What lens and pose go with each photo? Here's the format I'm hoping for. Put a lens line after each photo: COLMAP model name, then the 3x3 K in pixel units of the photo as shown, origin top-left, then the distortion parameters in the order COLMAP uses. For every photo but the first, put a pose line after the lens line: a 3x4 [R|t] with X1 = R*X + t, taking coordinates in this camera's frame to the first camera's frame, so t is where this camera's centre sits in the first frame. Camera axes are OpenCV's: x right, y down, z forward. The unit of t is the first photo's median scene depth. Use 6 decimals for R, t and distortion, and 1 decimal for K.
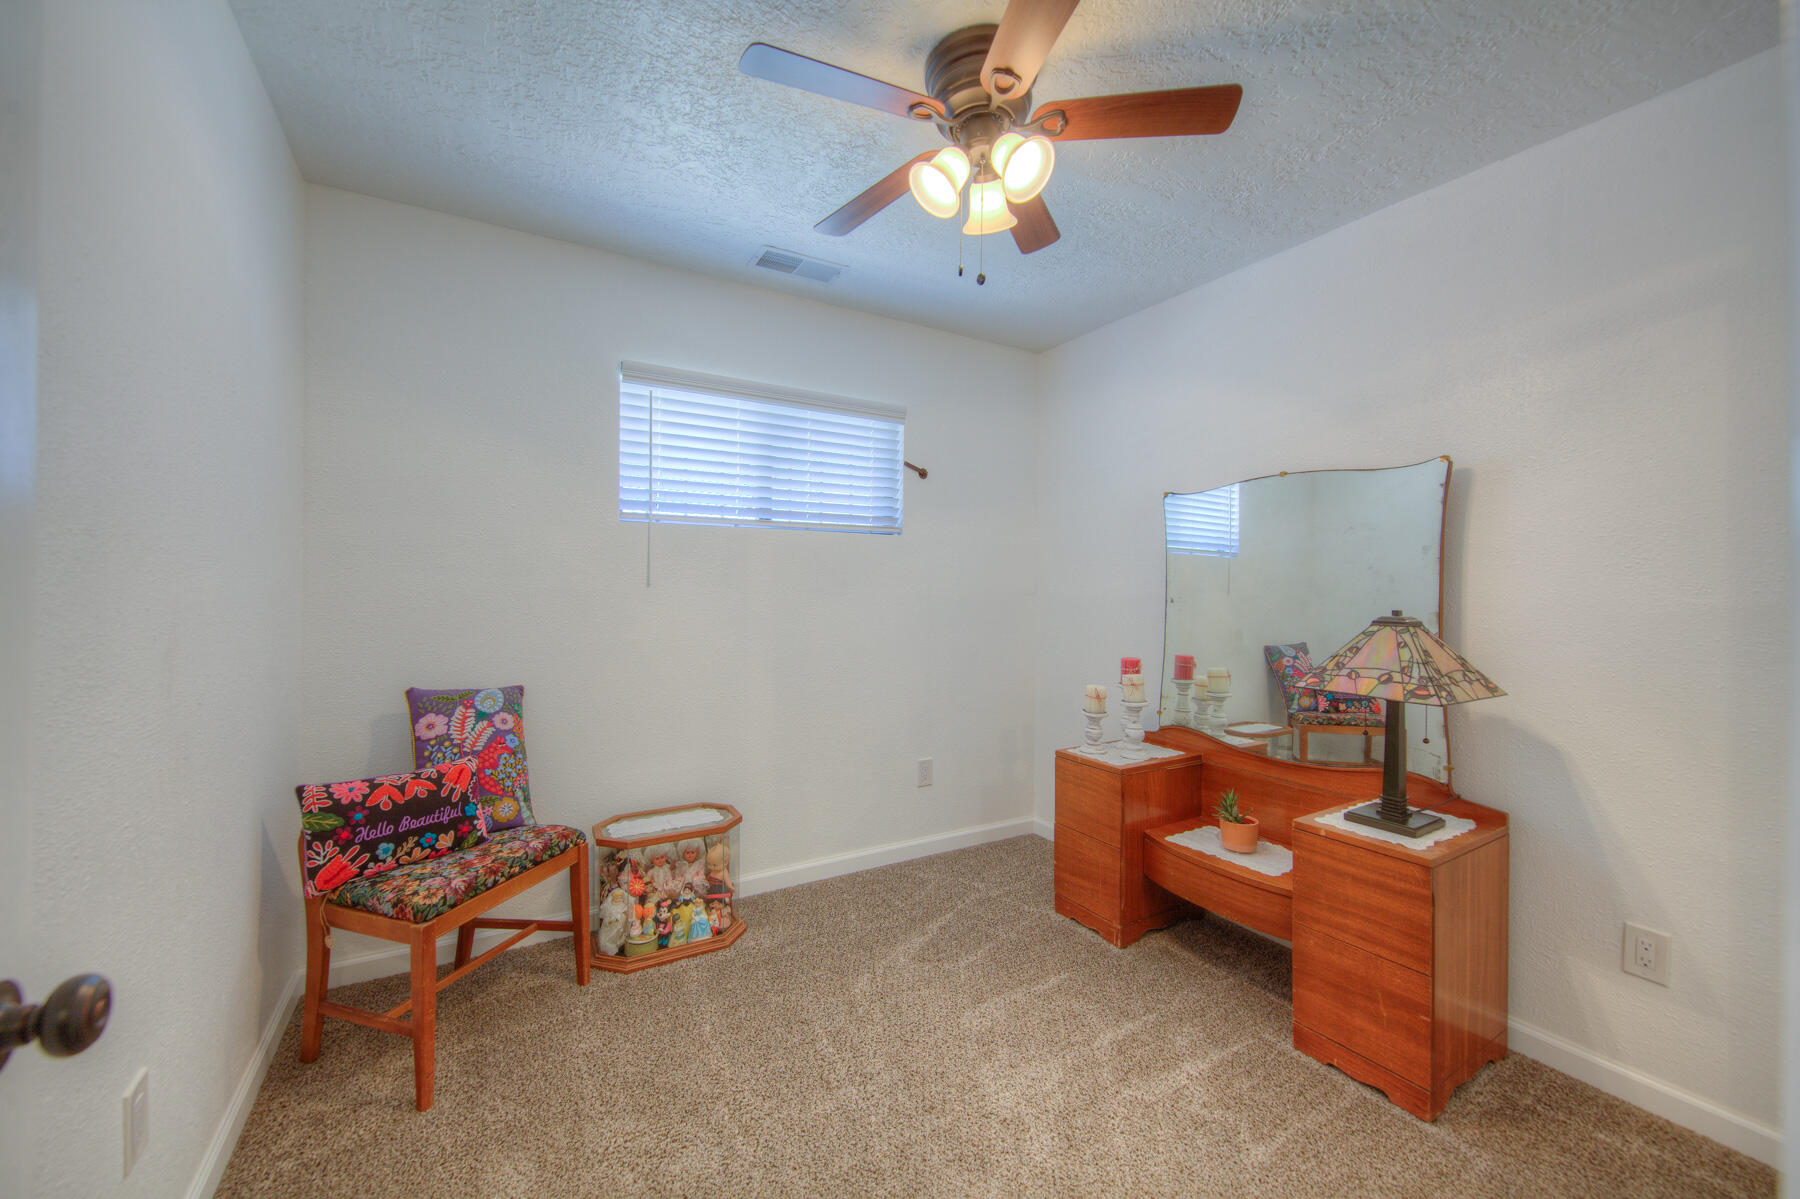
lens RADIAL K [[698.7, 0, 895.2], [0, 698.7, 592.2], [0, 0, 1]] dist [0.005234, -0.002593]
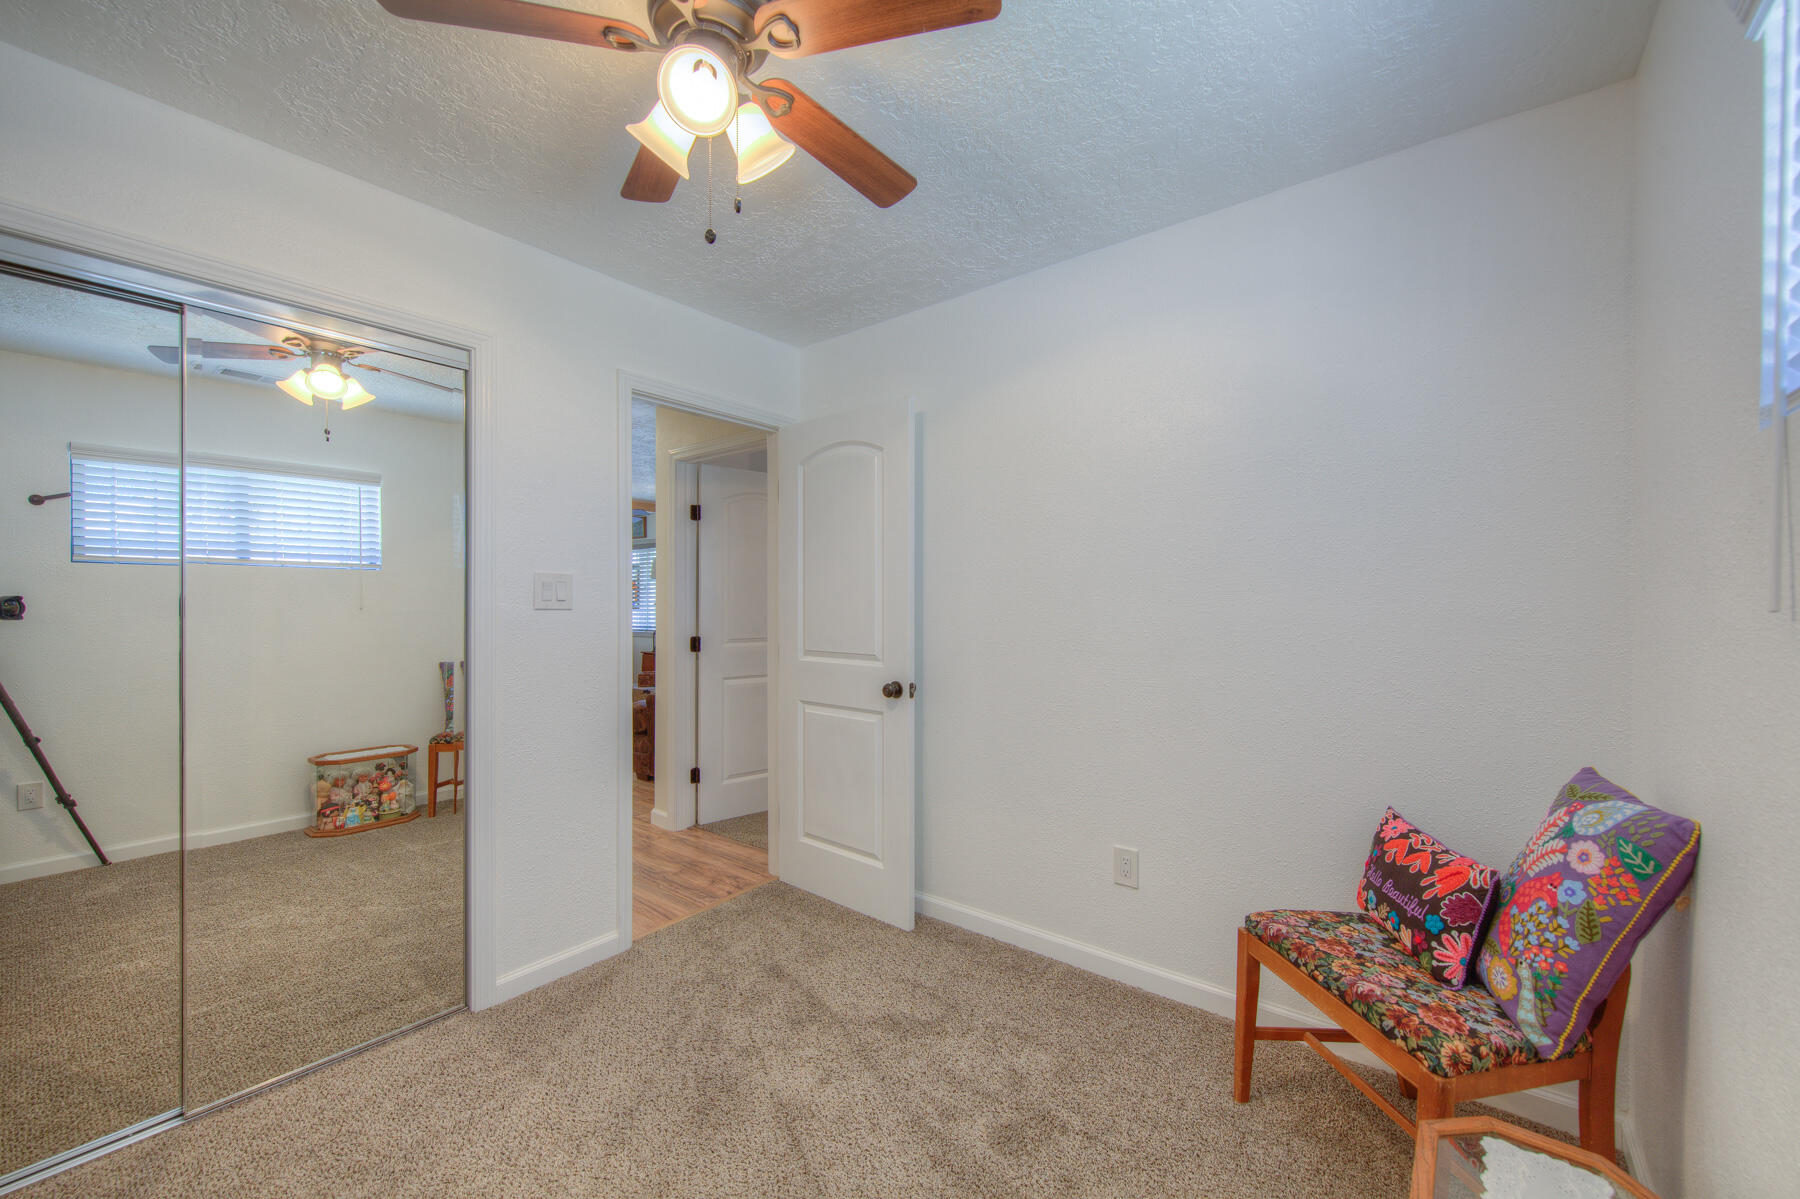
lens RADIAL K [[698.7, 0, 890.1], [0, 698.7, 608.3], [0, 0, 1]] dist [0.005234, -0.002593]
pose [[-0.931789, -0.007628, -0.362920, 0.185202], [-0.010511, 0.999927, 0.005970, -0.013756], [0.362848, 0.009377, -0.931801, 1.484613]]
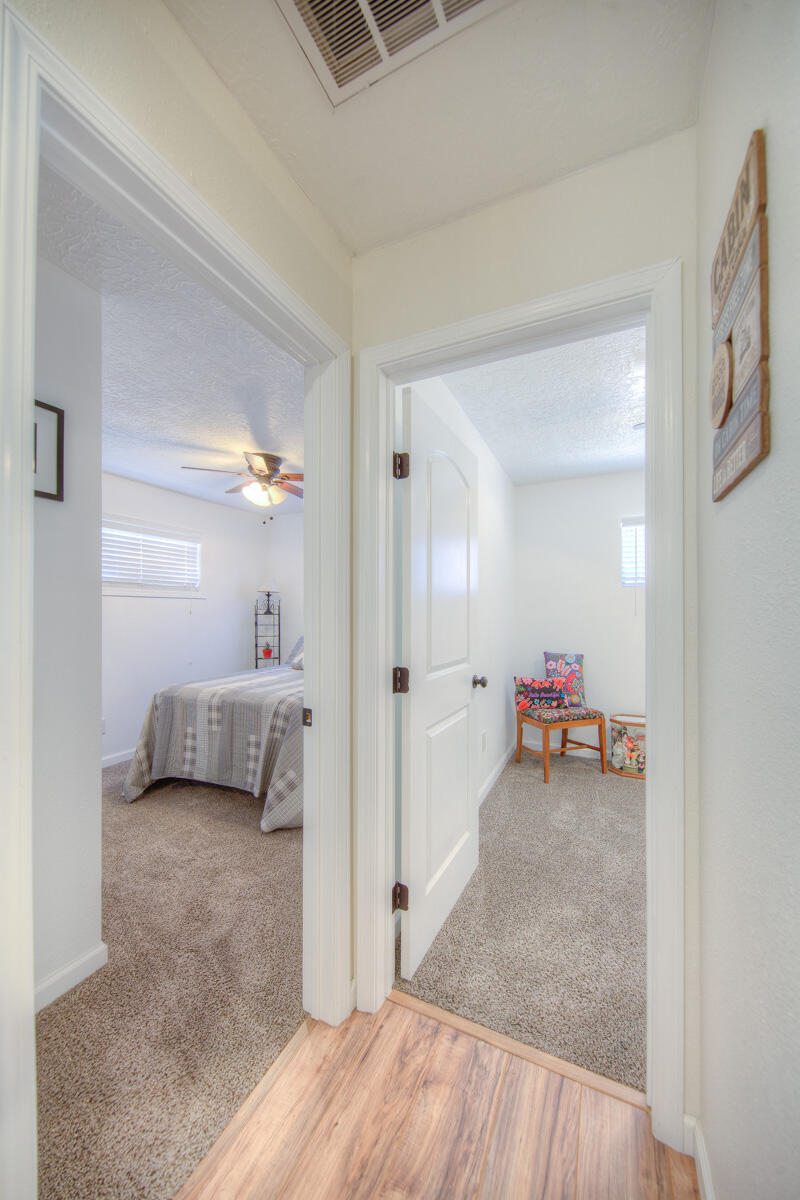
lens RADIAL K [[426.3, 0, 408.7], [0, 426.3, 607.4], [0, 0, 1]] dist [0.003755, -0.000983]
pose [[0.576365, -0.015328, -0.817049, 0.448978], [0.003298, 0.999860, -0.016432, -0.017208], [0.817186, 0.006776, 0.576334, -0.502752]]
